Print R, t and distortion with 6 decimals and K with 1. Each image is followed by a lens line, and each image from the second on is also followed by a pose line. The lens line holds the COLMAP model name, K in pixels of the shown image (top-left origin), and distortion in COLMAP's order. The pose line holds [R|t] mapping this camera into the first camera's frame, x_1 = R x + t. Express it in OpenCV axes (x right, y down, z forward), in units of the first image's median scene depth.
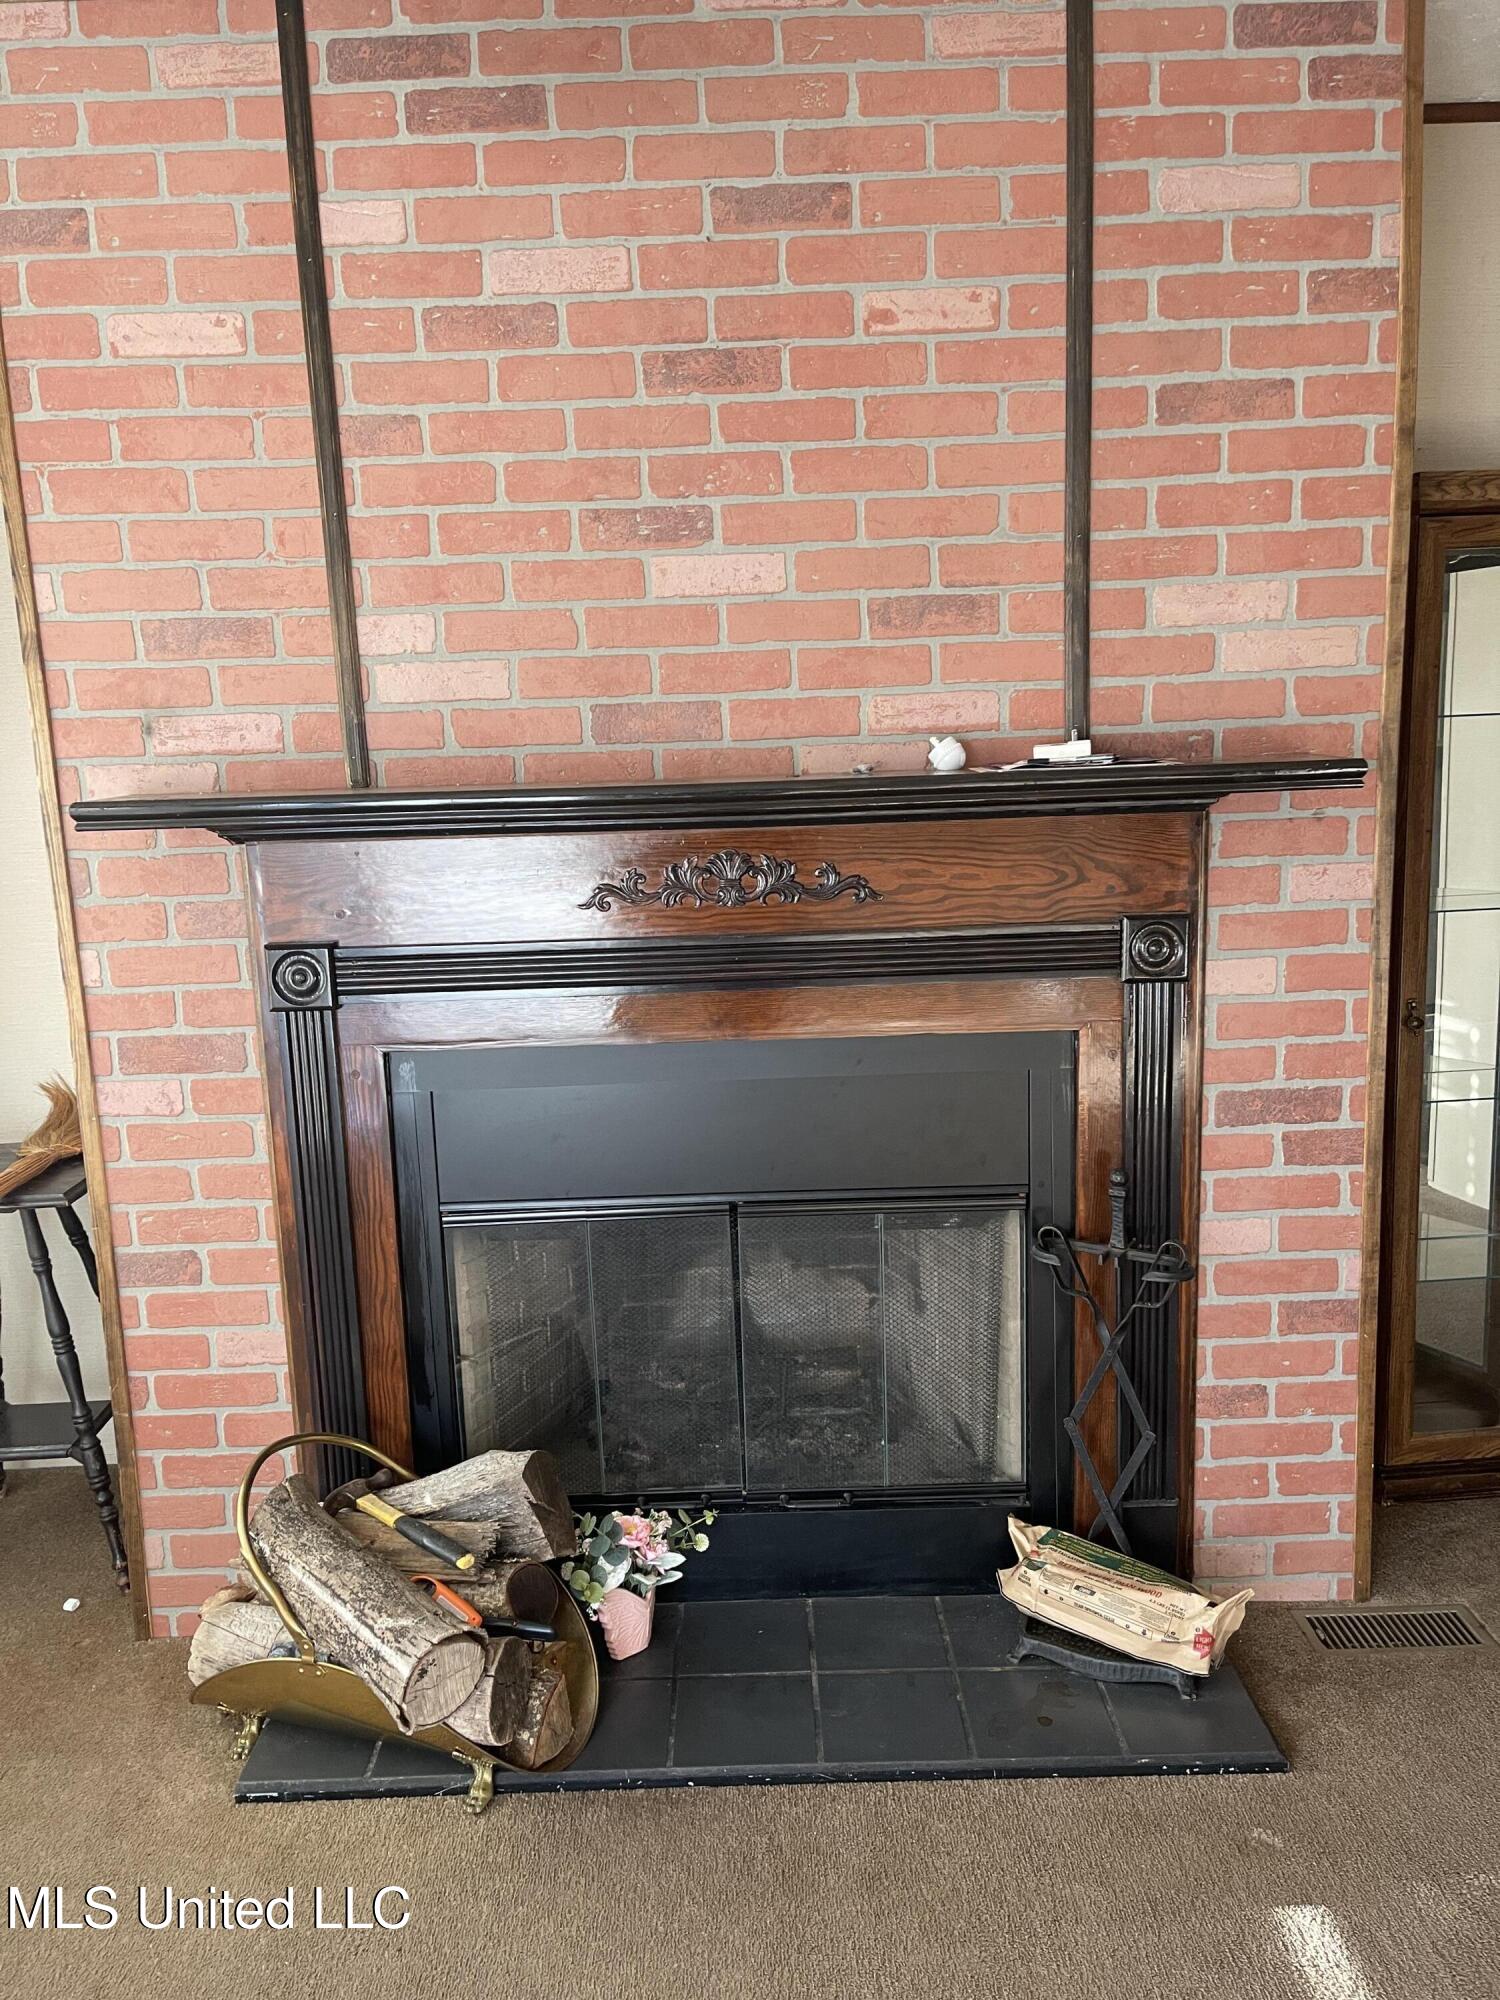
lens RADIAL K [[1502.4, 0, 739.8], [0, 1502.4, 1016.1], [0, 0, 1]] dist [0.052508, -0.067217]
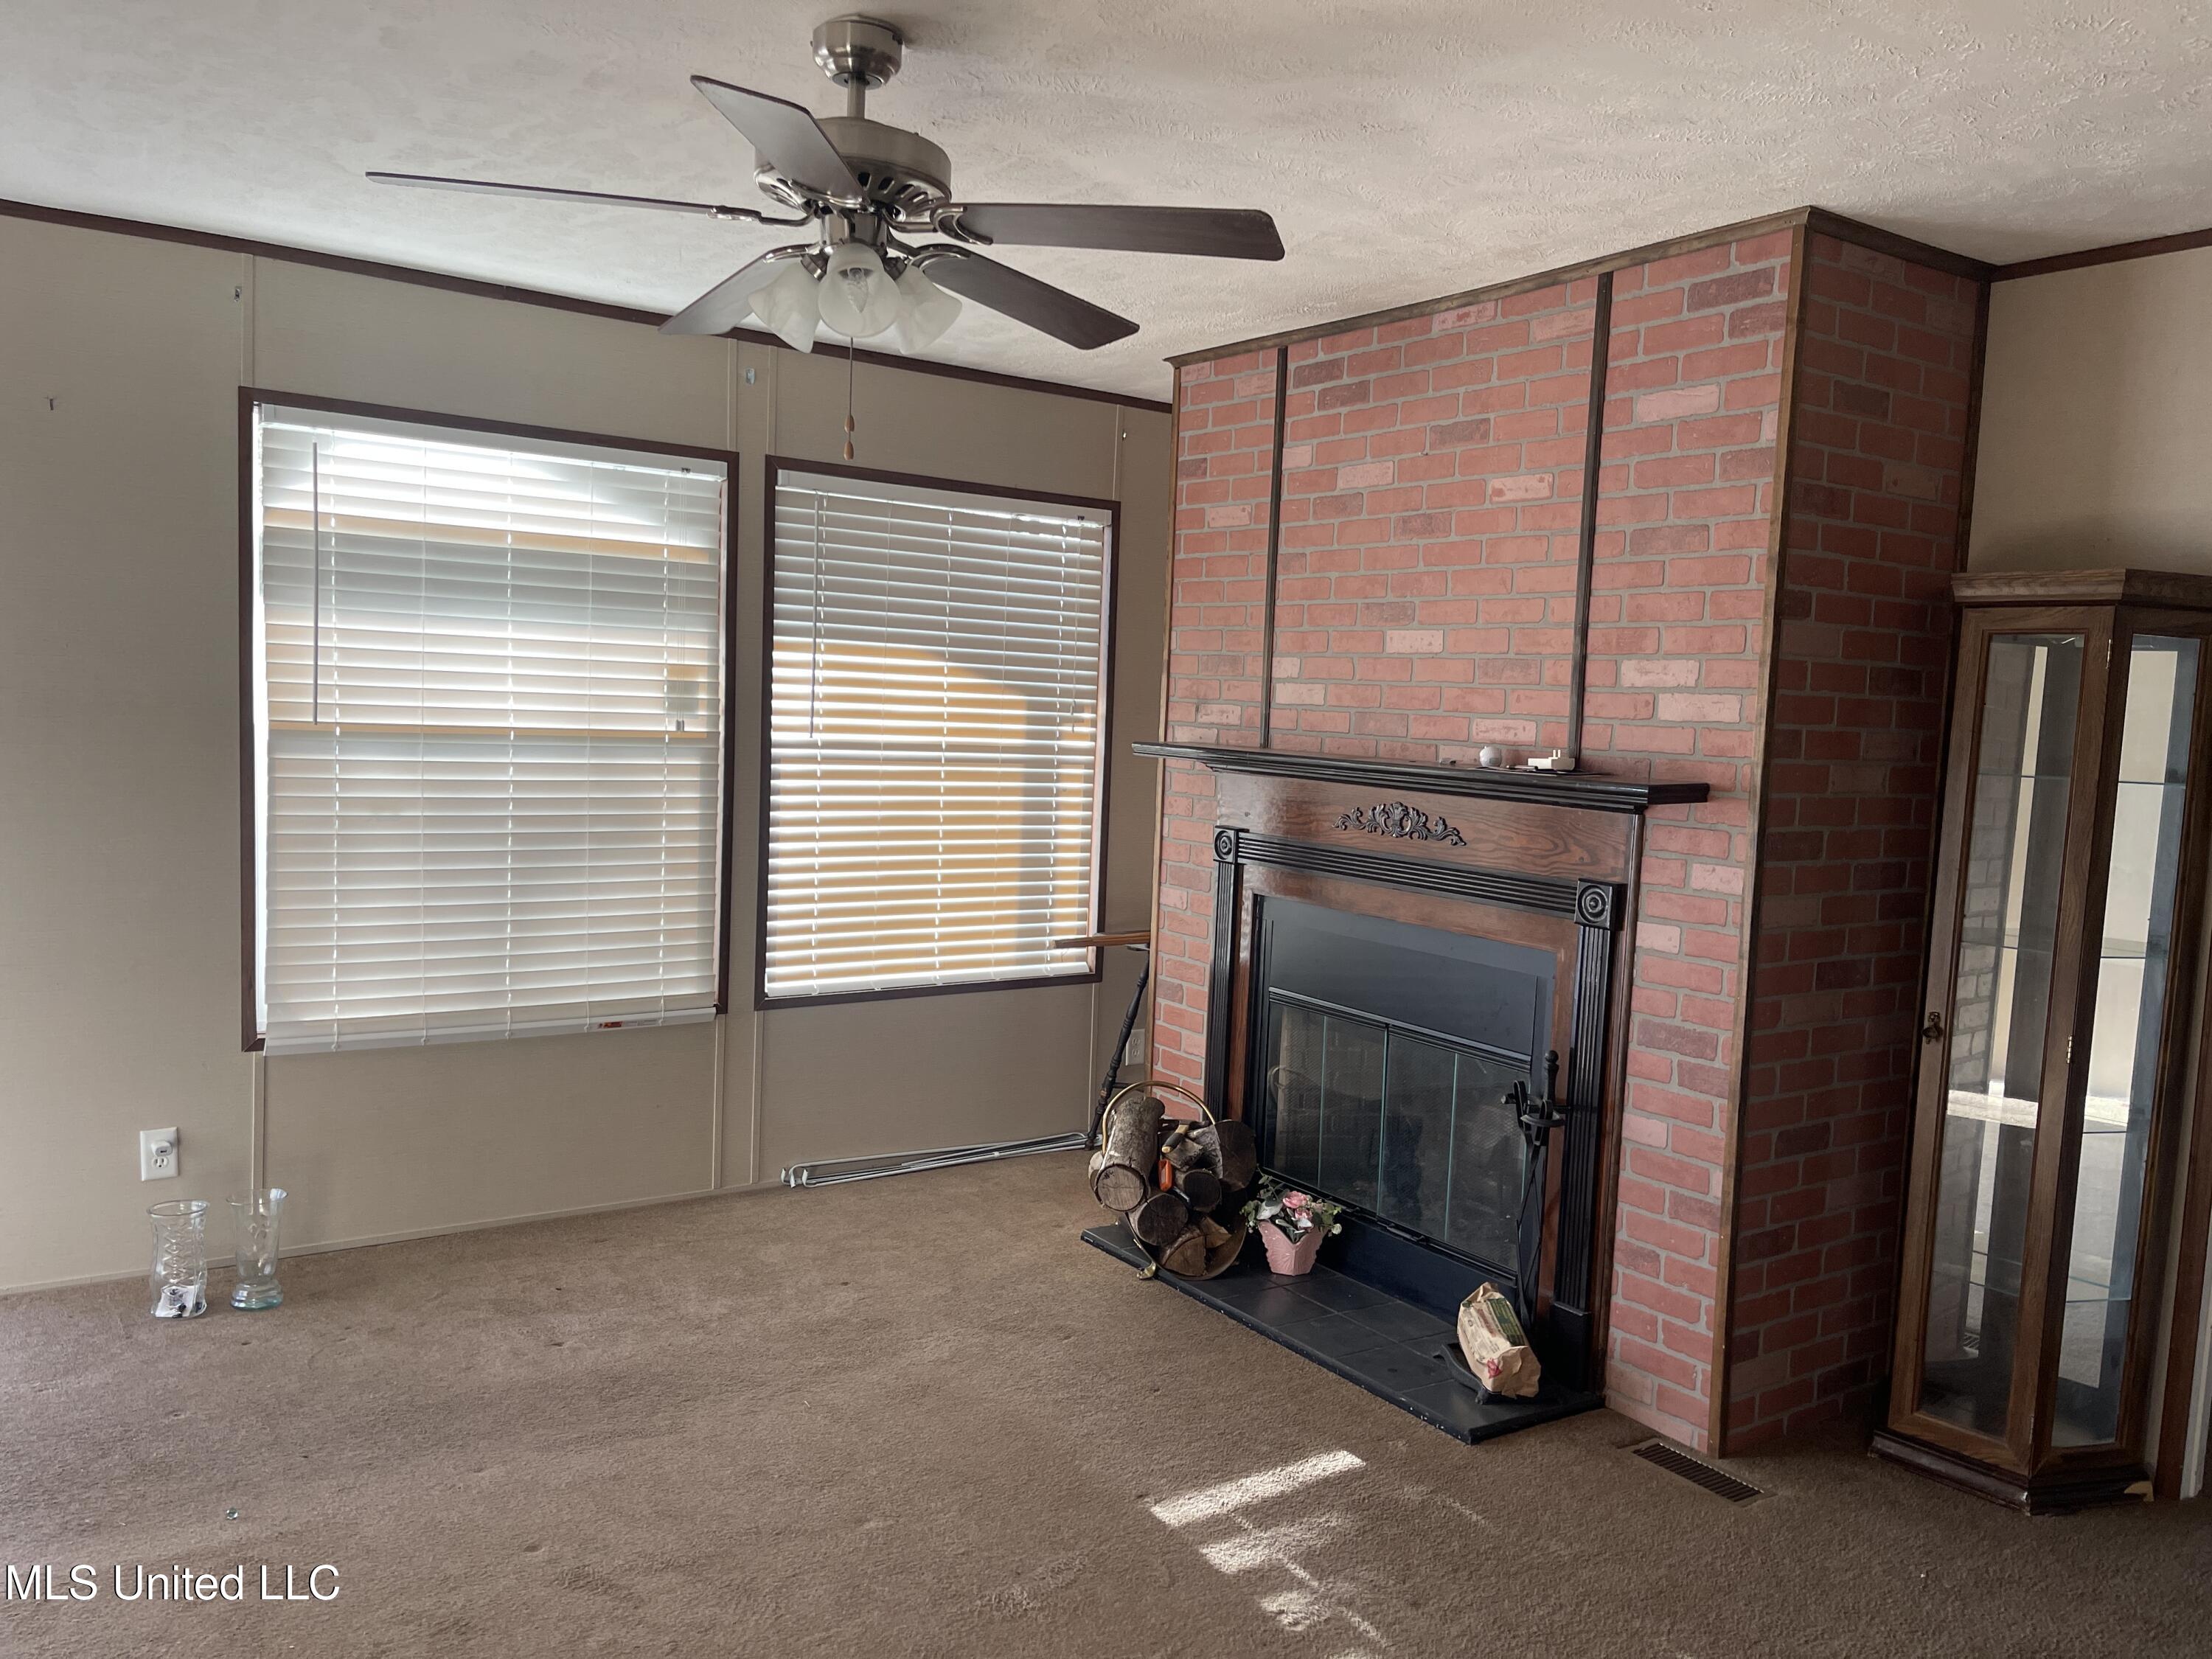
lens RADIAL K [[1661.6, 0, 1105.5], [0, 1661.6, 828.5], [0, 0, 1]] dist [0.052508, -0.067217]
pose [[0.563964, 0.126174, -0.816104, 1.366639], [-0.207371, 0.978230, 0.007937, -0.032964], [0.799339, 0.164760, 0.577851, -0.320502]]
